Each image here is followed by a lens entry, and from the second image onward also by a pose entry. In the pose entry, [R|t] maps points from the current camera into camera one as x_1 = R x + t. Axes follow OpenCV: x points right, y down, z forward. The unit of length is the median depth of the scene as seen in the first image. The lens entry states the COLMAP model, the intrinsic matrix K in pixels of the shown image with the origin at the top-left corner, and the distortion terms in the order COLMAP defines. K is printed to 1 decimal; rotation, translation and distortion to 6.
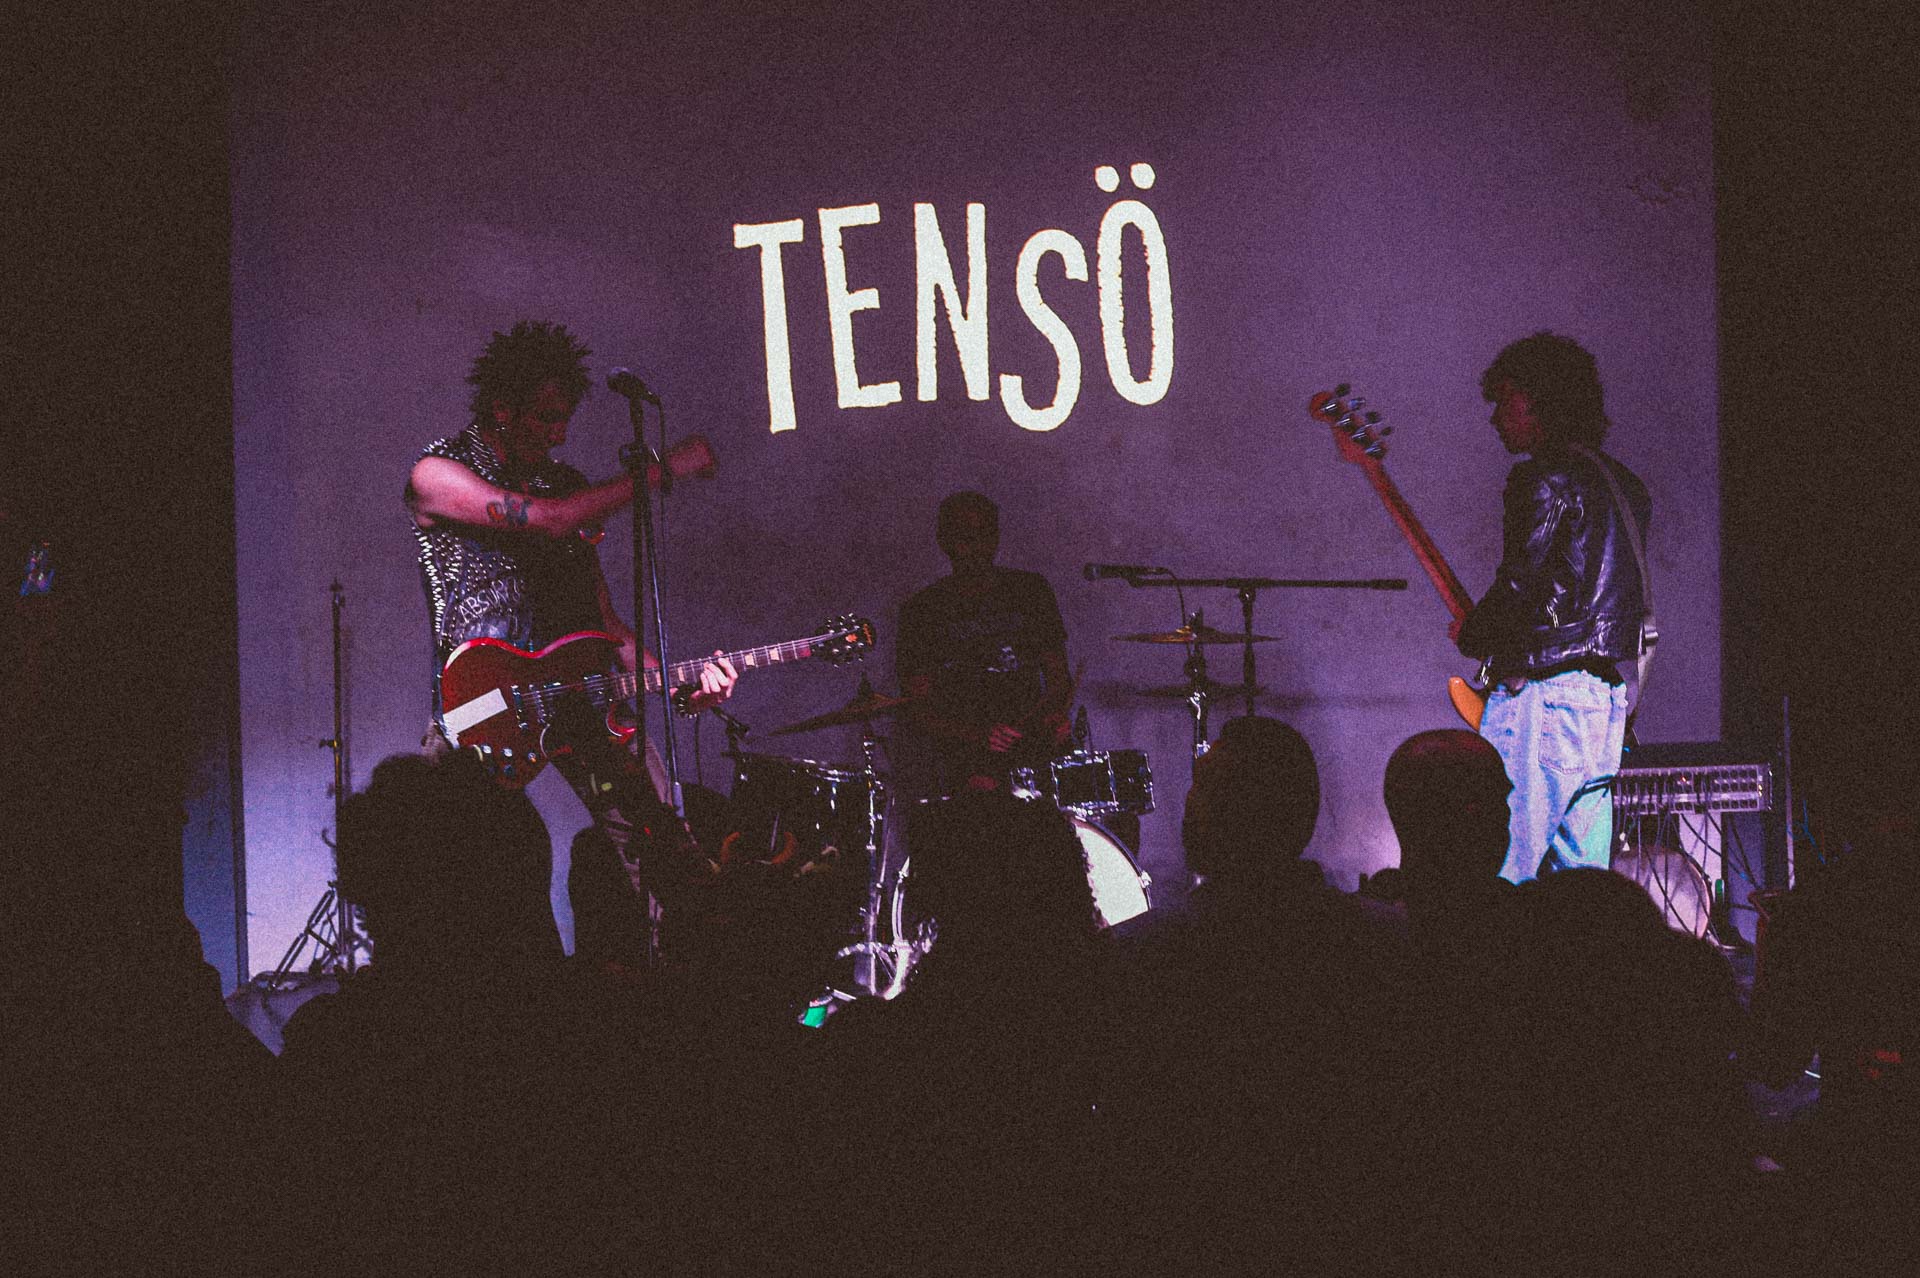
lens RADIAL K [[2624.7, 0, 941.7], [0, 2624.7, 639.2], [0, 0, 1]] dist [-0.069677, 0.000000]
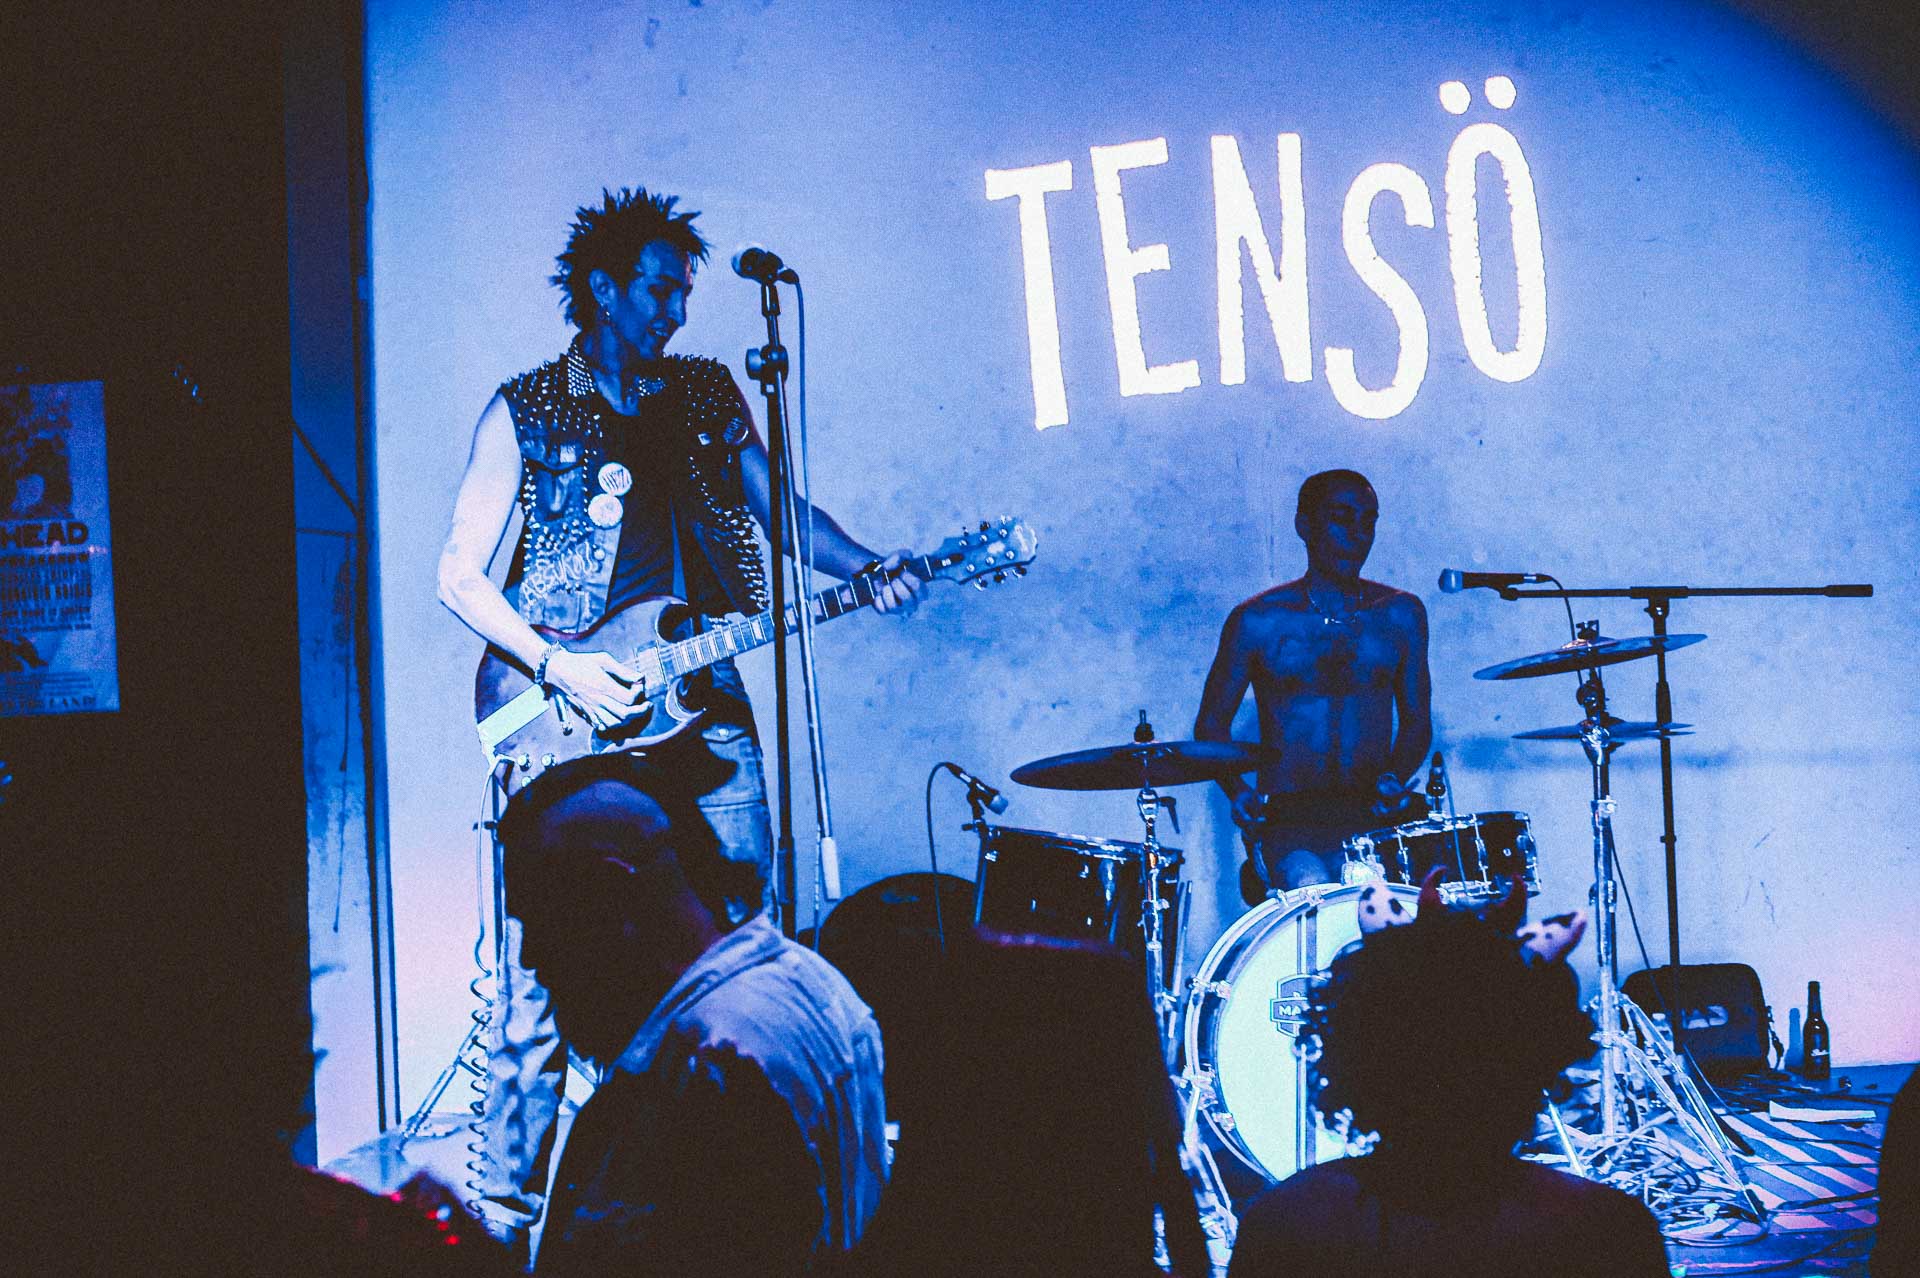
lens RADIAL K [[2624.7, 0, 969.6], [0, 2624.7, 659.3], [0, 0, 1]] dist [-0.069677, 0.000000]
pose [[0.992128, -0.022016, -0.123277, 0.011308], [0.018300, 0.999346, -0.031196, 0.015545], [0.123883, 0.028695, 0.991882, 0.207379]]
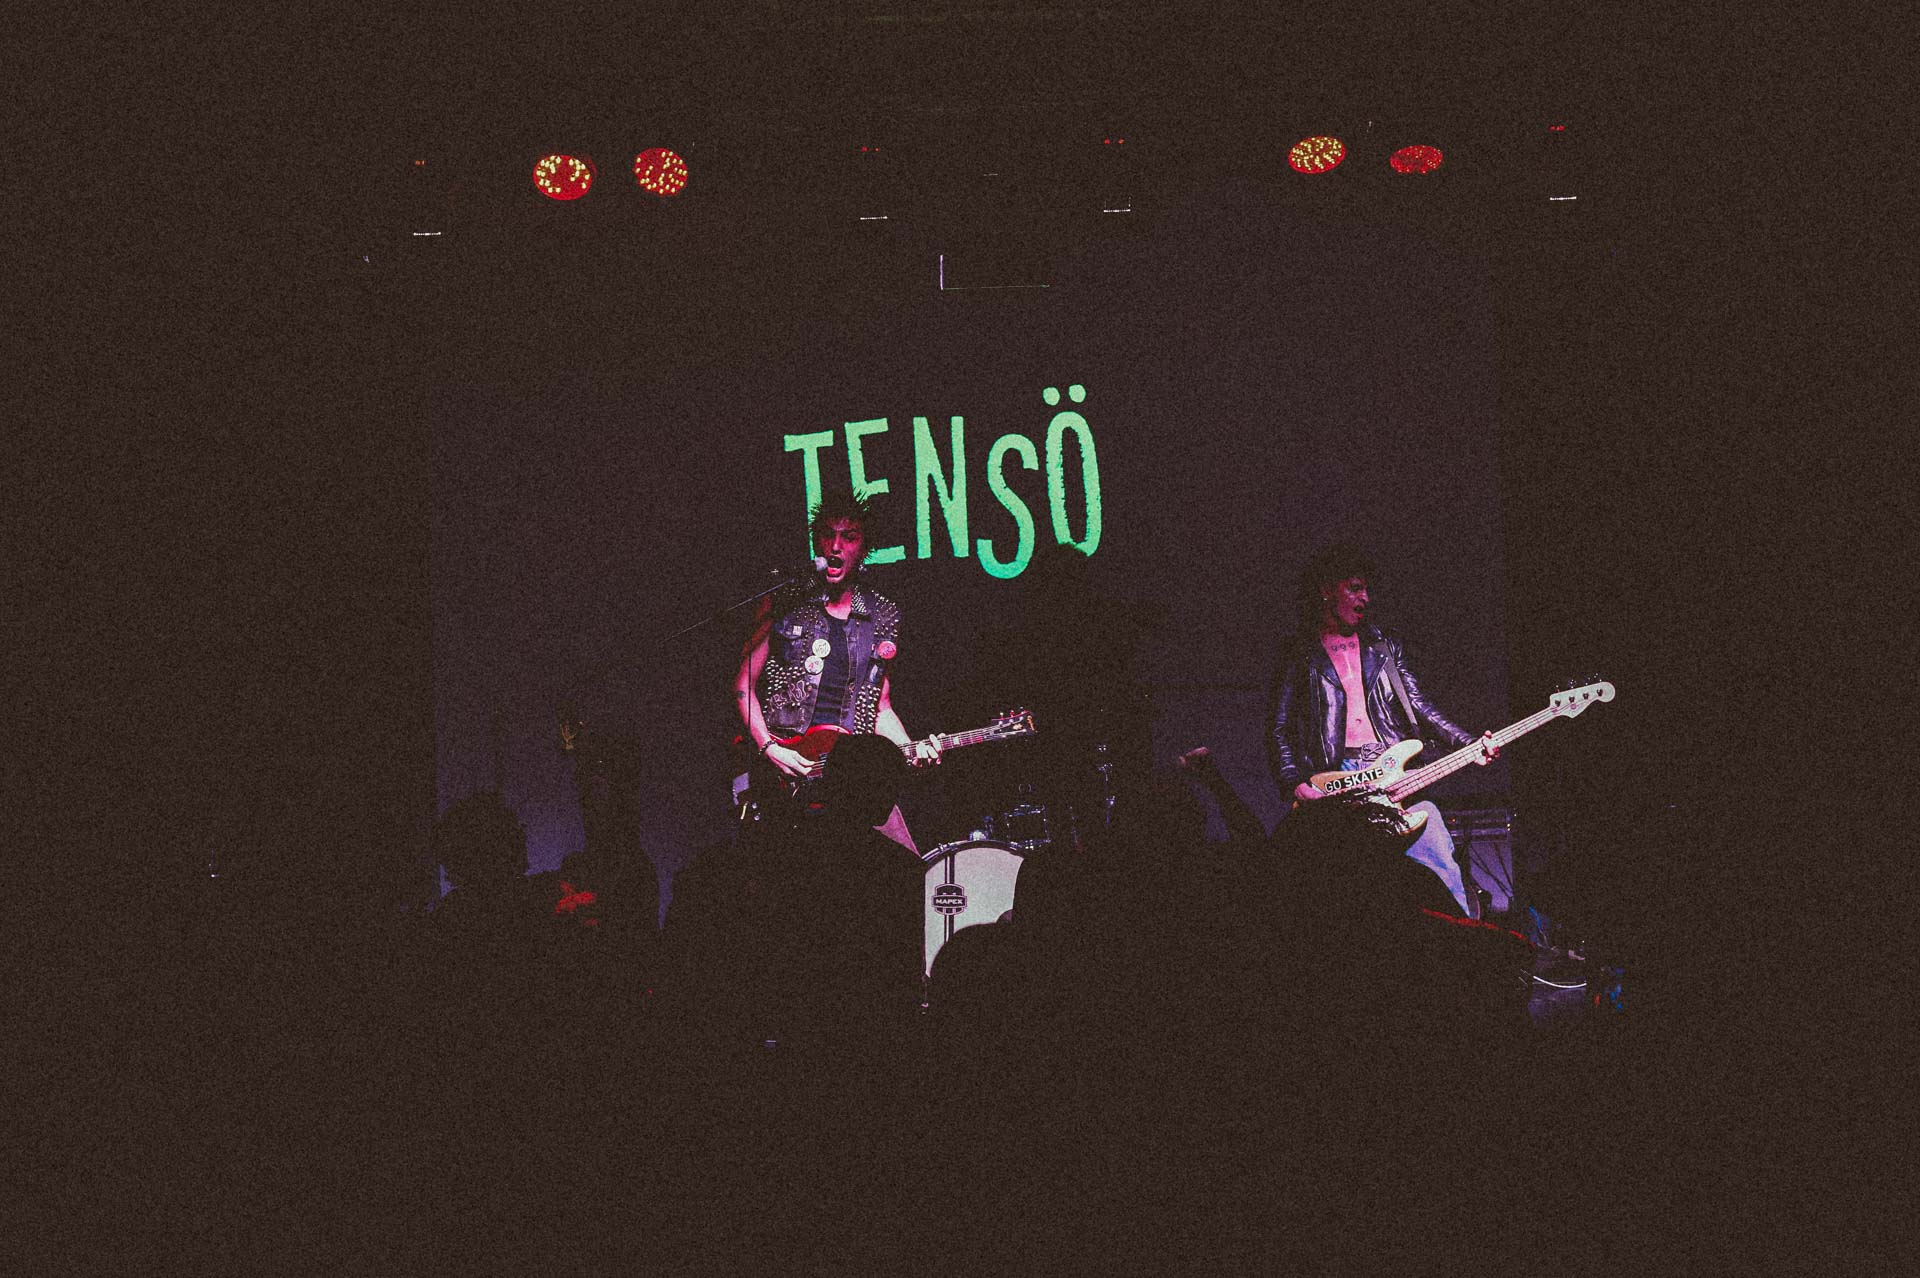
lens RADIAL K [[2624.7, 0, 954.2], [0, 2624.7, 630.7], [0, 0, 1]] dist [-0.069677, 0.000000]
pose [[0.999799, -0.015115, 0.013159, -0.008678], [0.015477, 0.999491, -0.027910, -0.013647], [-0.012731, 0.028108, 0.999524, -0.390194]]
